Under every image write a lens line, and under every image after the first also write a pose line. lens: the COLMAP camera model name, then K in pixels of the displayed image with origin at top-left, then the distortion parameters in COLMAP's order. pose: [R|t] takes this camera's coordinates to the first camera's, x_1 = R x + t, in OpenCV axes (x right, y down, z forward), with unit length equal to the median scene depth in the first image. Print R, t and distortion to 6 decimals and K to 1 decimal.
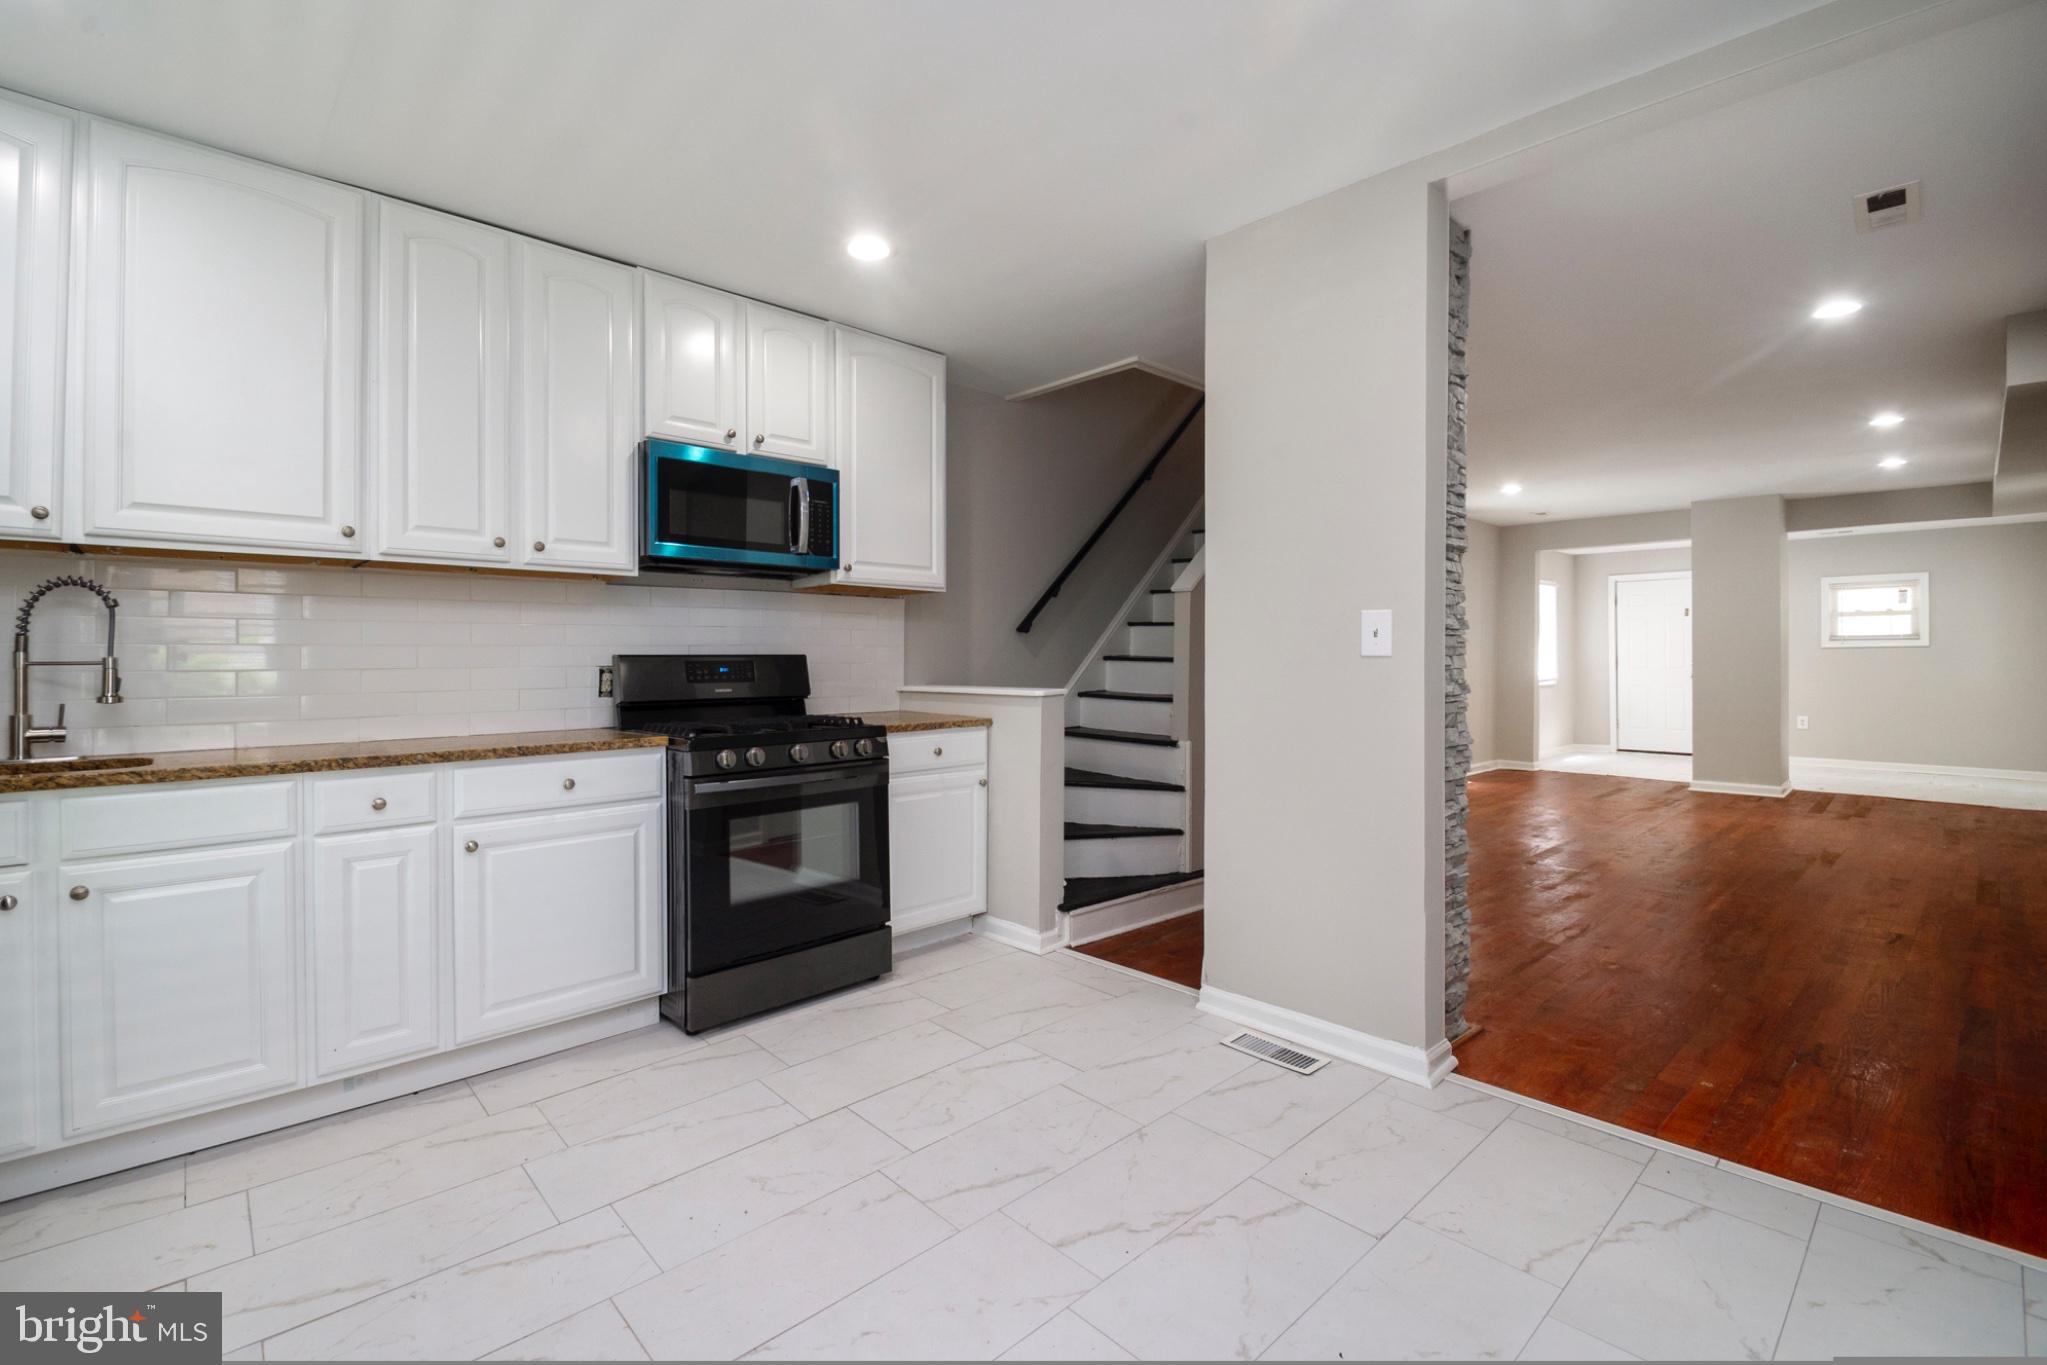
lens RADIAL K [[906.5, 0, 996.9], [0, 906.5, 643.7], [0, 0, 1]] dist [-0.000841, -0.017432]
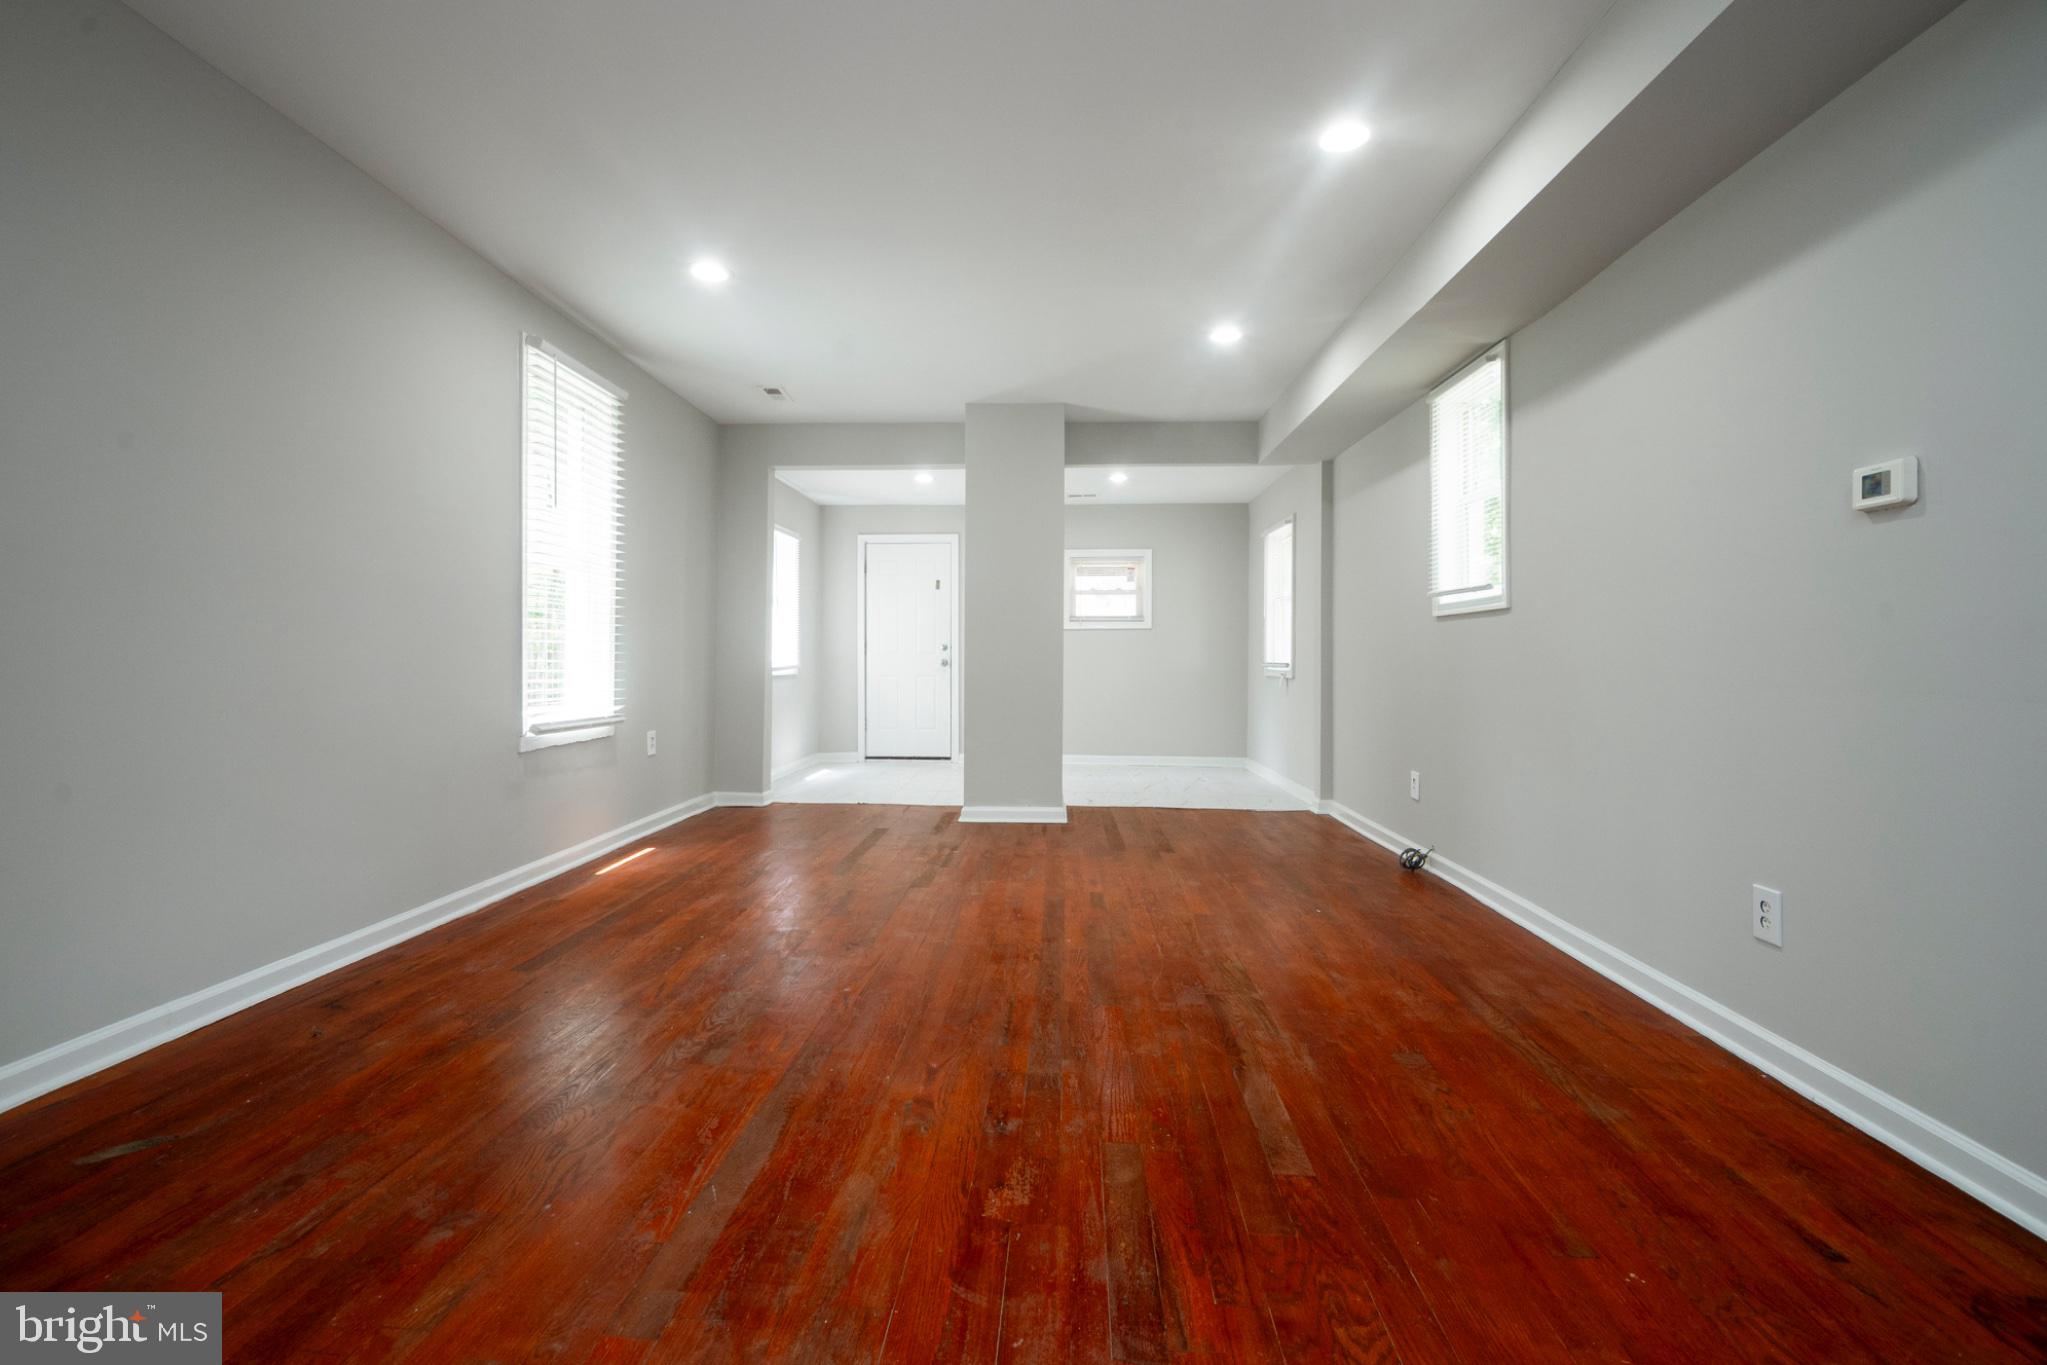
lens RADIAL K [[906.5, 0, 996.9], [0, 906.5, 643.7], [0, 0, 1]] dist [-0.000841, -0.017432]
pose [[0.721246, 0.009947, 0.692607, 0.262310], [-0.012912, 0.999916, -0.000914, 0.021751], [-0.692558, -0.008284, 0.721314, 0.413239]]
